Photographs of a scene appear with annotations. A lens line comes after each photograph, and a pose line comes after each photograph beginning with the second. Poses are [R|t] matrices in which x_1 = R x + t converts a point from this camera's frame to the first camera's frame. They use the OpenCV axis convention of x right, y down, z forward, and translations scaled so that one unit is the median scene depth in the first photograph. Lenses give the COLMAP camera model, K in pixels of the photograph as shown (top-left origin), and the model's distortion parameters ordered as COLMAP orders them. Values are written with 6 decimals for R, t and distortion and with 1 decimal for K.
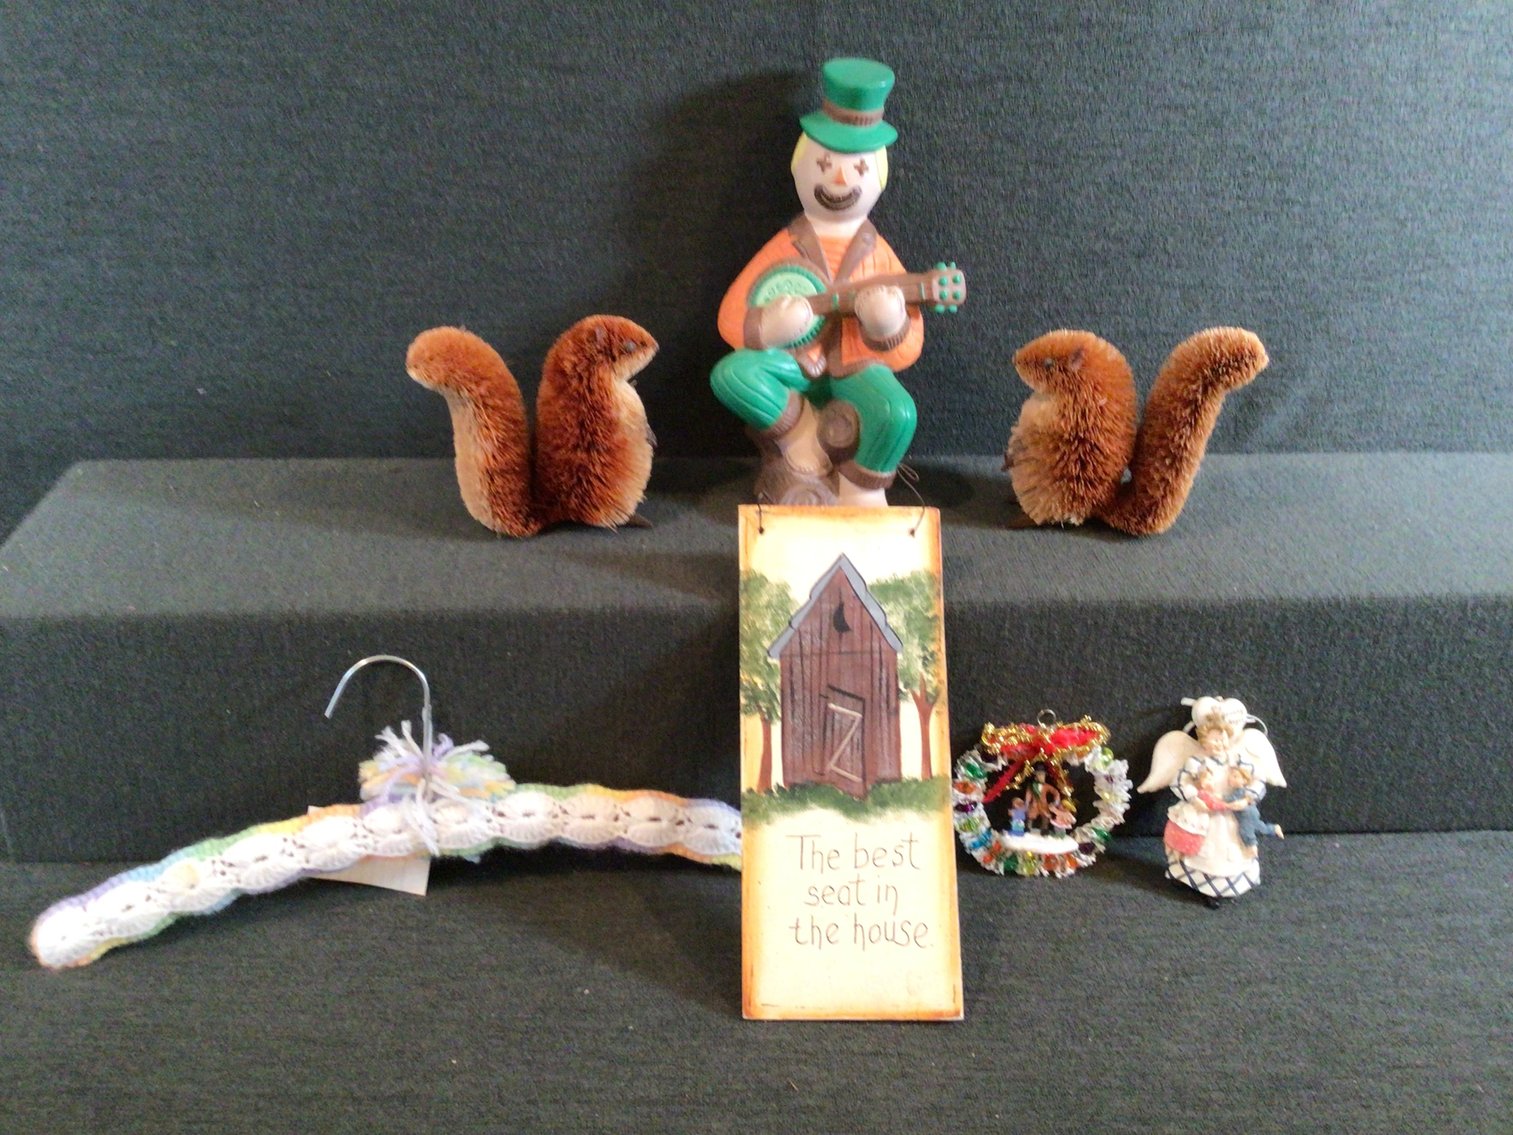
lens RADIAL K [[1376.8, 0, 745.5], [0, 1376.8, 568.3], [0, 0, 1]] dist [-0.008056, 0.000000]
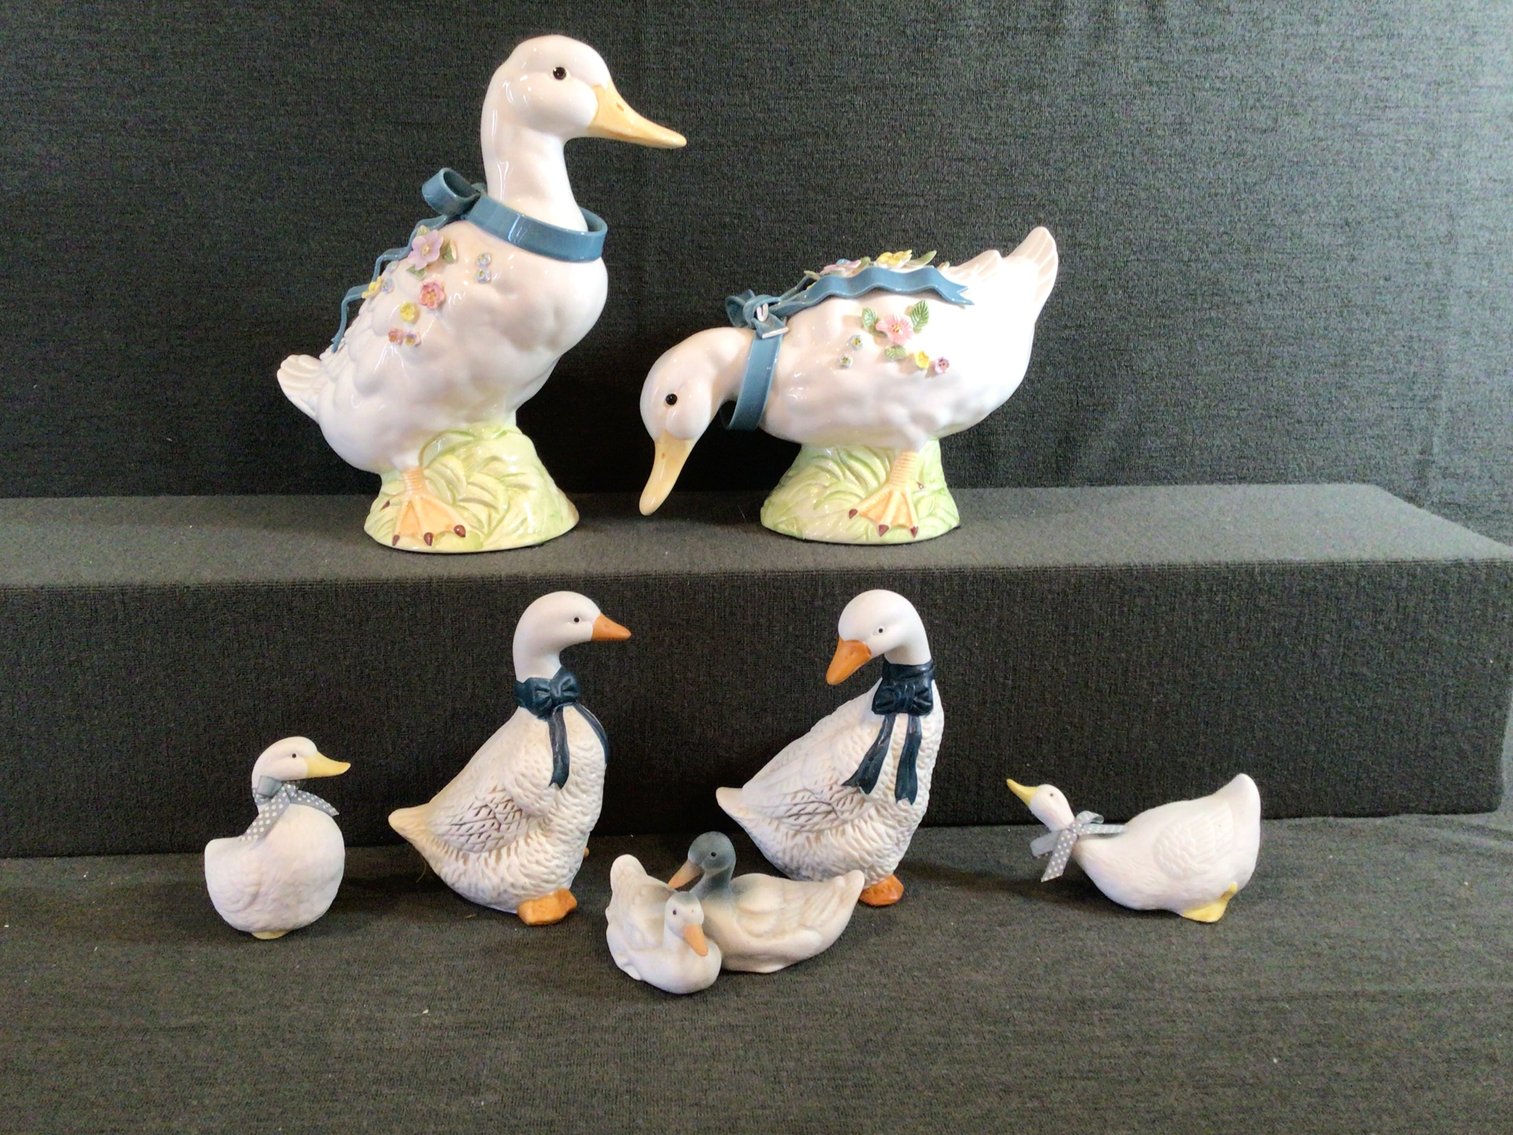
lens RADIAL K [[1376.8, 0, 738.2], [0, 1376.8, 575.9], [0, 0, 1]] dist [-0.008056, 0.000000]
pose [[0.999832, -0.014843, 0.010787, 0.107209], [0.016709, 0.979432, -0.201081, 0.214020], [-0.007581, 0.201228, 0.979515, -0.023526]]
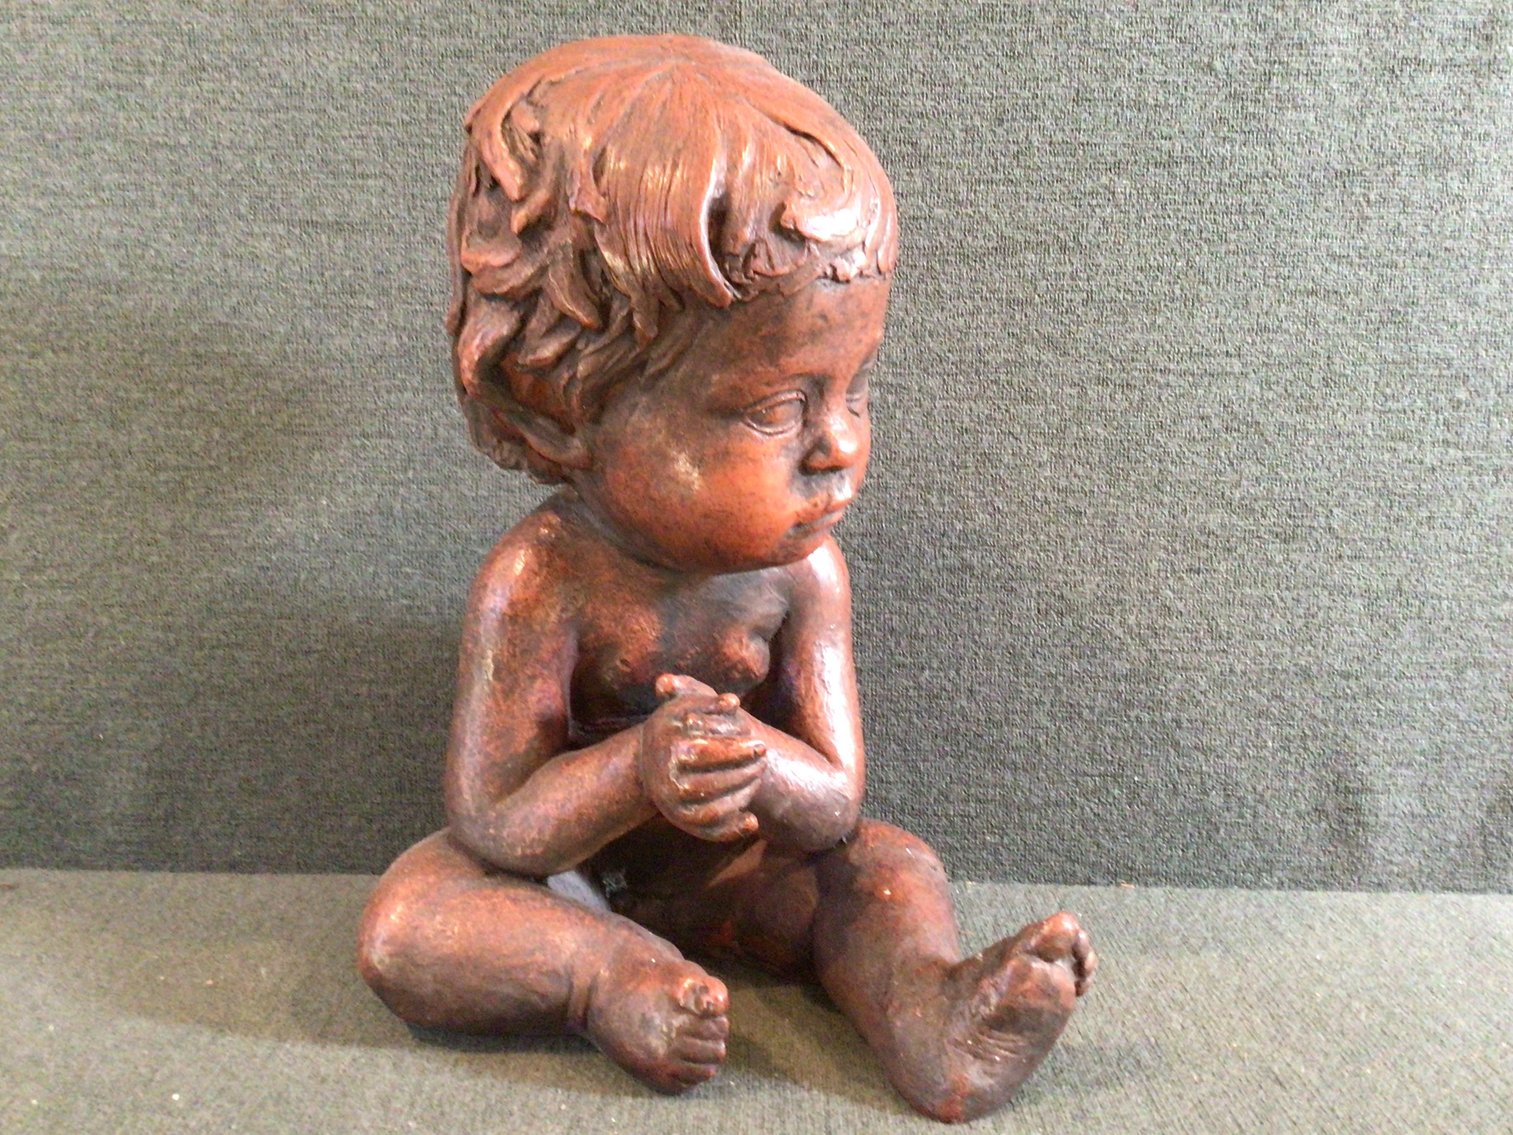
lens RADIAL K [[1376.8, 0, 746.1], [0, 1376.8, 568.8], [0, 0, 1]] dist [-0.008056, 0.000000]
pose [[0.998239, 0.006669, -0.058944, 0.092943], [-0.027053, 0.935496, -0.352299, -0.001222], [0.052793, 0.353273, 0.934029, 0.455788]]
